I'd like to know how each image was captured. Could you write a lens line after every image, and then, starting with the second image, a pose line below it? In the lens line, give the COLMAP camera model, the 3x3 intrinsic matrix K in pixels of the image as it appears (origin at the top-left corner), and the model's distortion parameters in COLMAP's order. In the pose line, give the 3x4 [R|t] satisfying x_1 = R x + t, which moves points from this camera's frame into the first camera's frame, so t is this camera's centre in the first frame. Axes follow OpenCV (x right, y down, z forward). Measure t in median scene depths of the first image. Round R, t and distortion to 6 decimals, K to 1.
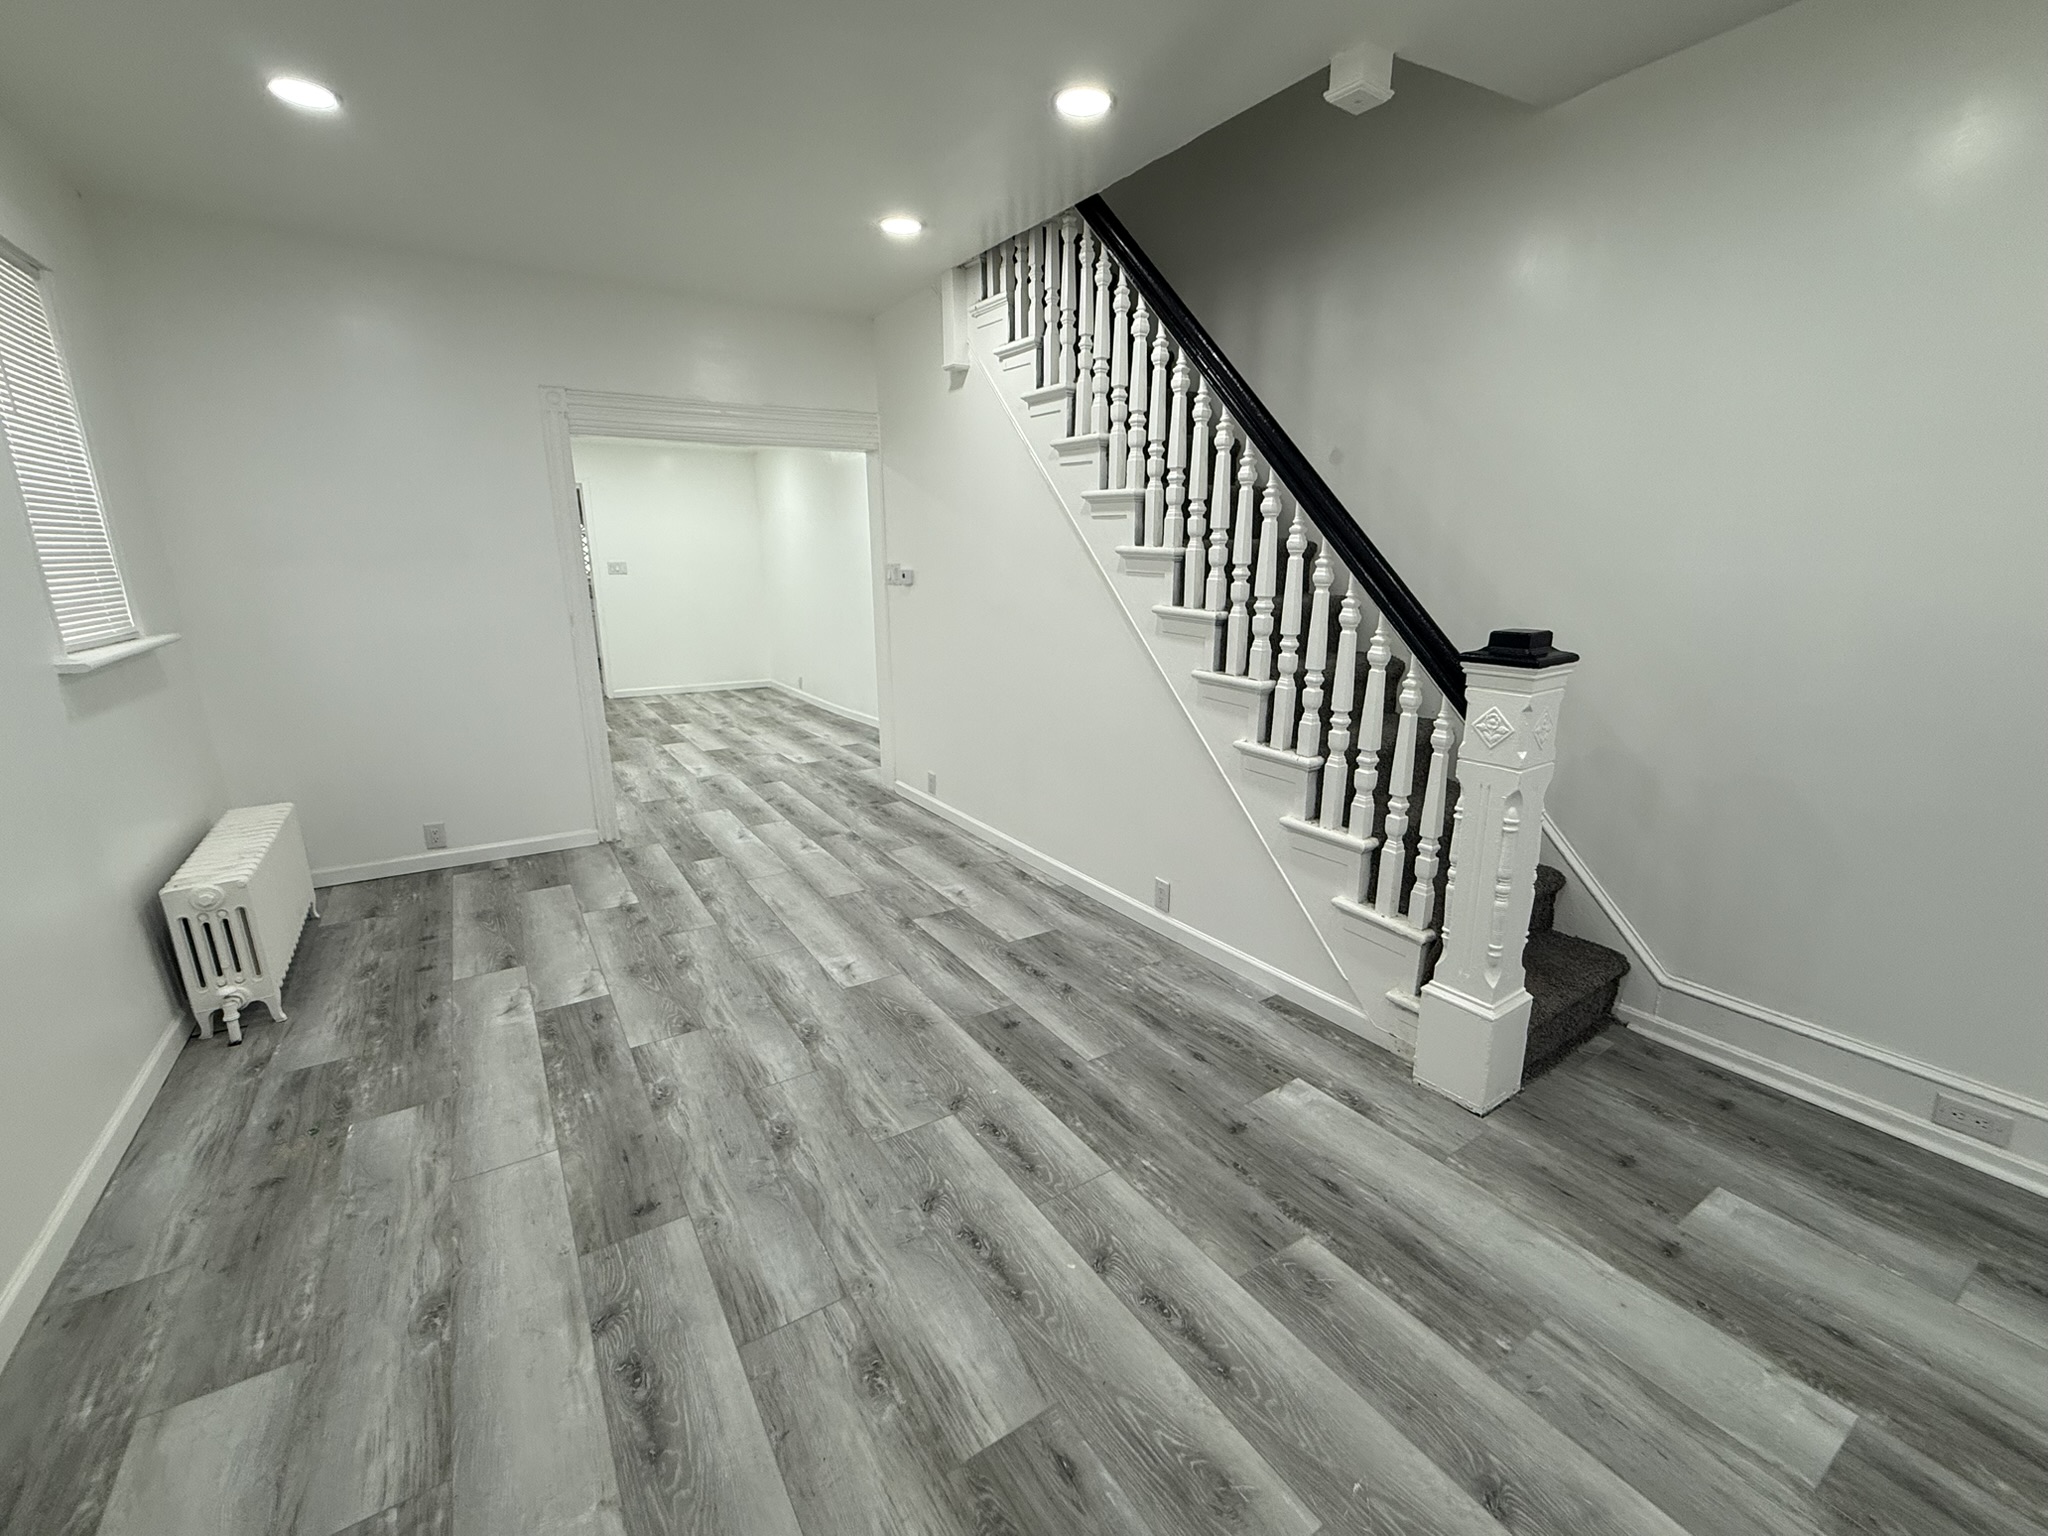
lens RADIAL K [[864.6, 0, 1023.4], [0, 864.6, 765.6], [0, 0, 1]] dist [0.000039, 0.000023]
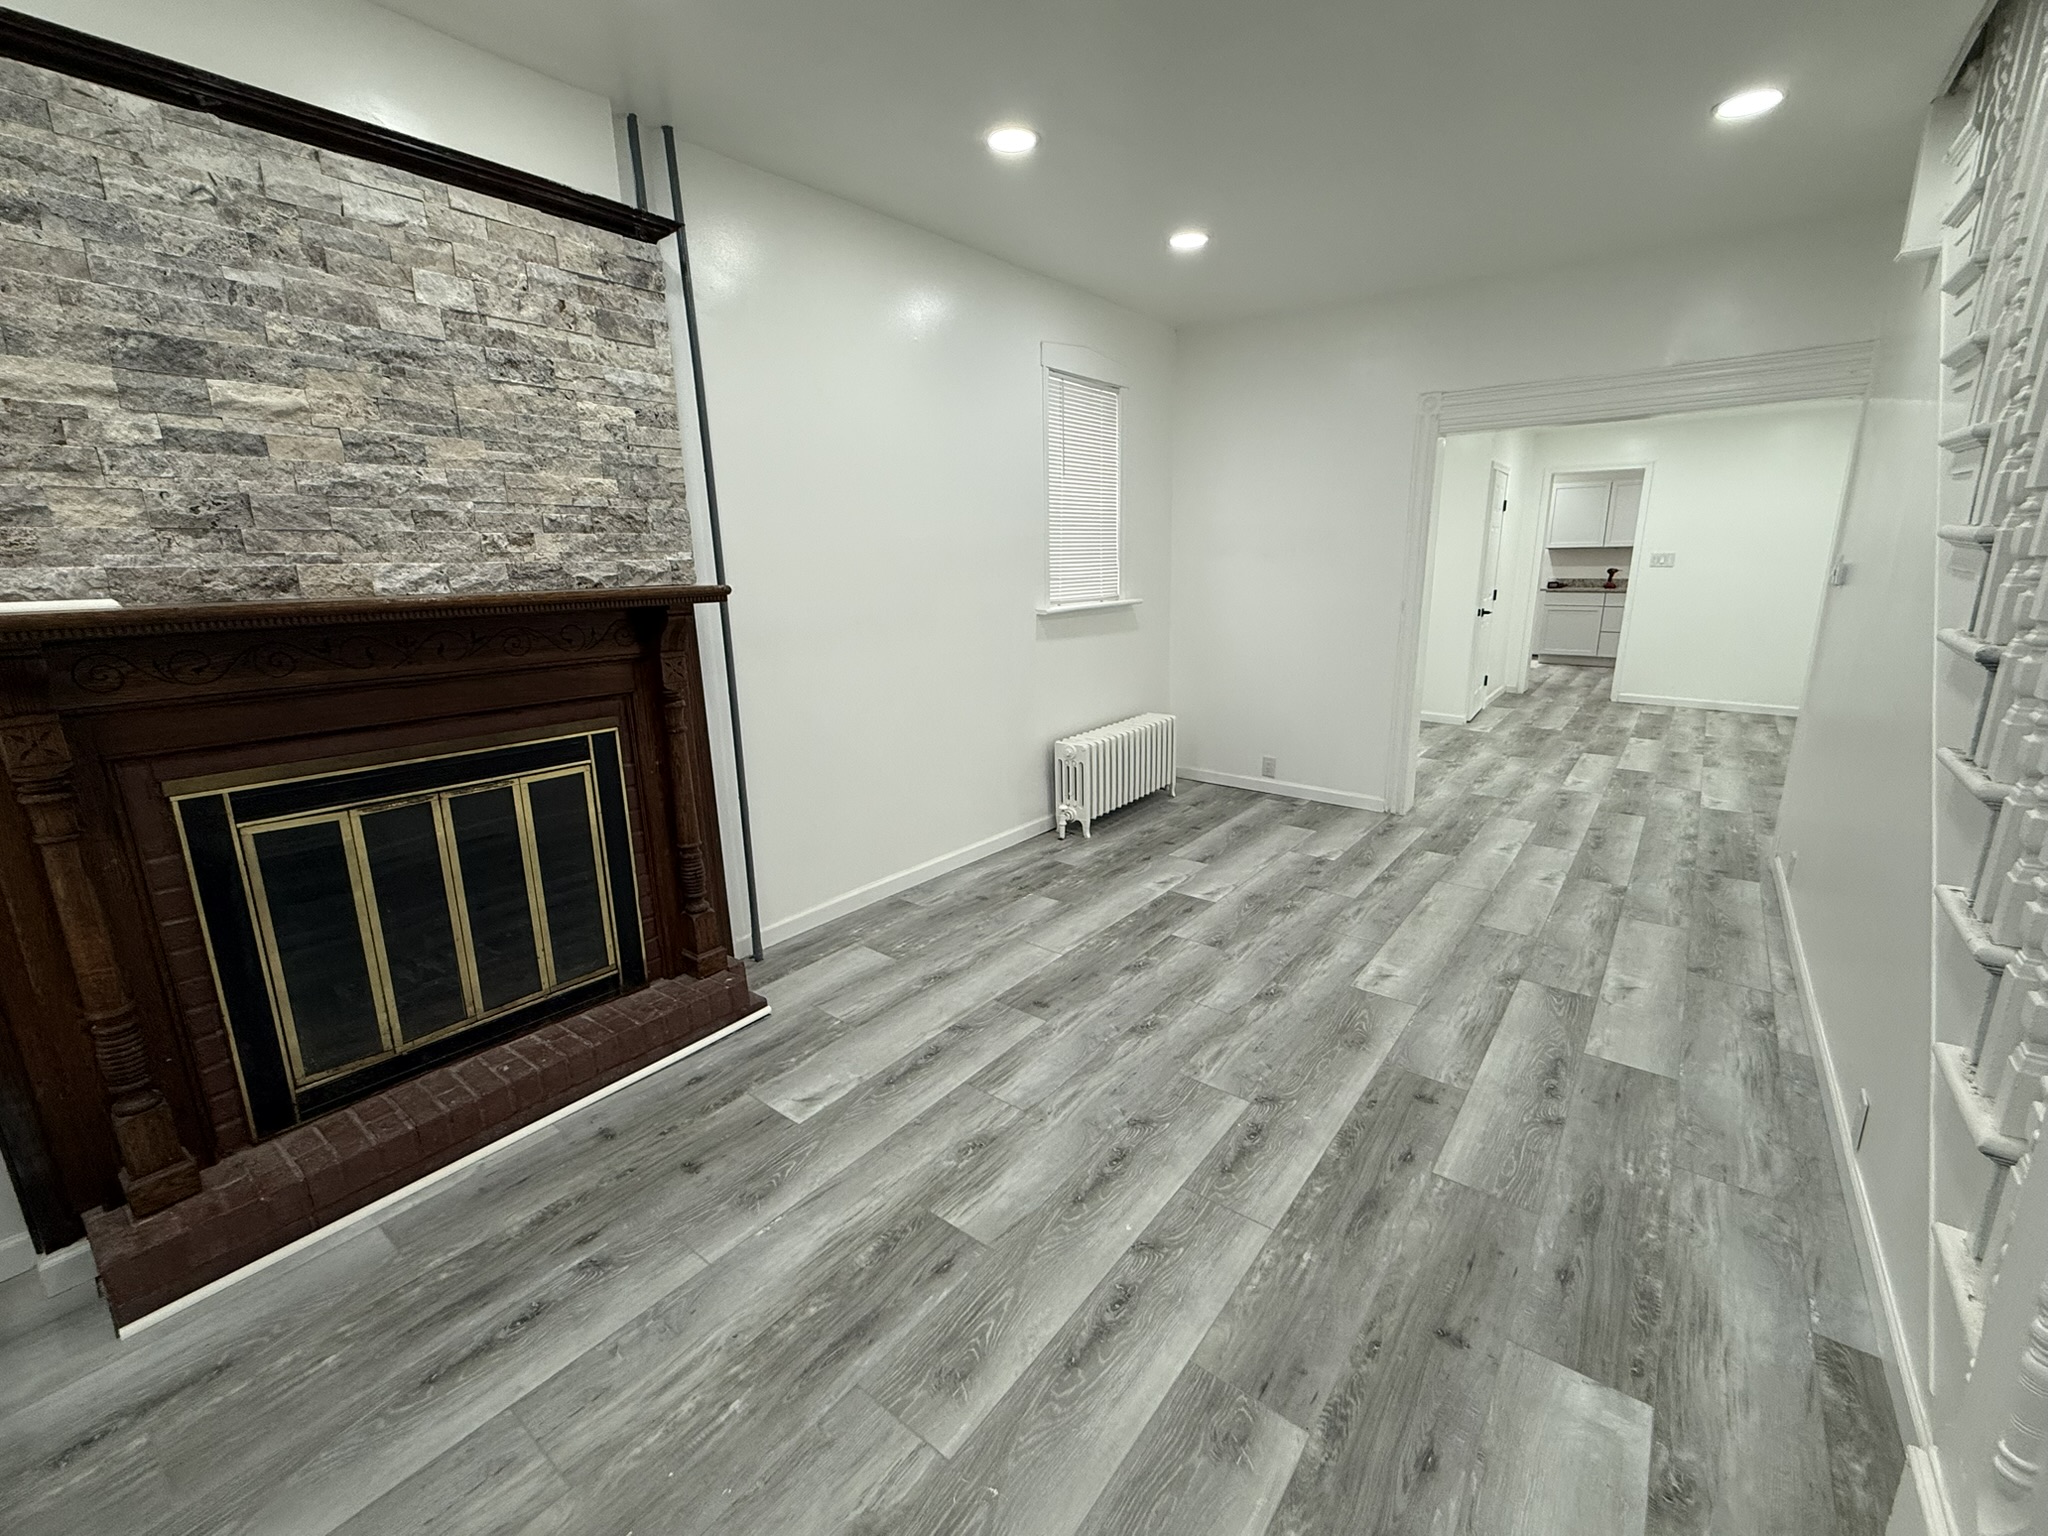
lens RADIAL K [[864.6, 0, 1018.8], [0, 864.6, 769.0], [0, 0, 1]] dist [0.000039, 0.000023]
pose [[0.328052, 0.226620, -0.917074, 0.487471], [-0.215078, 0.963220, 0.161086, -0.055338], [0.919850, 0.144398, 0.364727, 0.238815]]
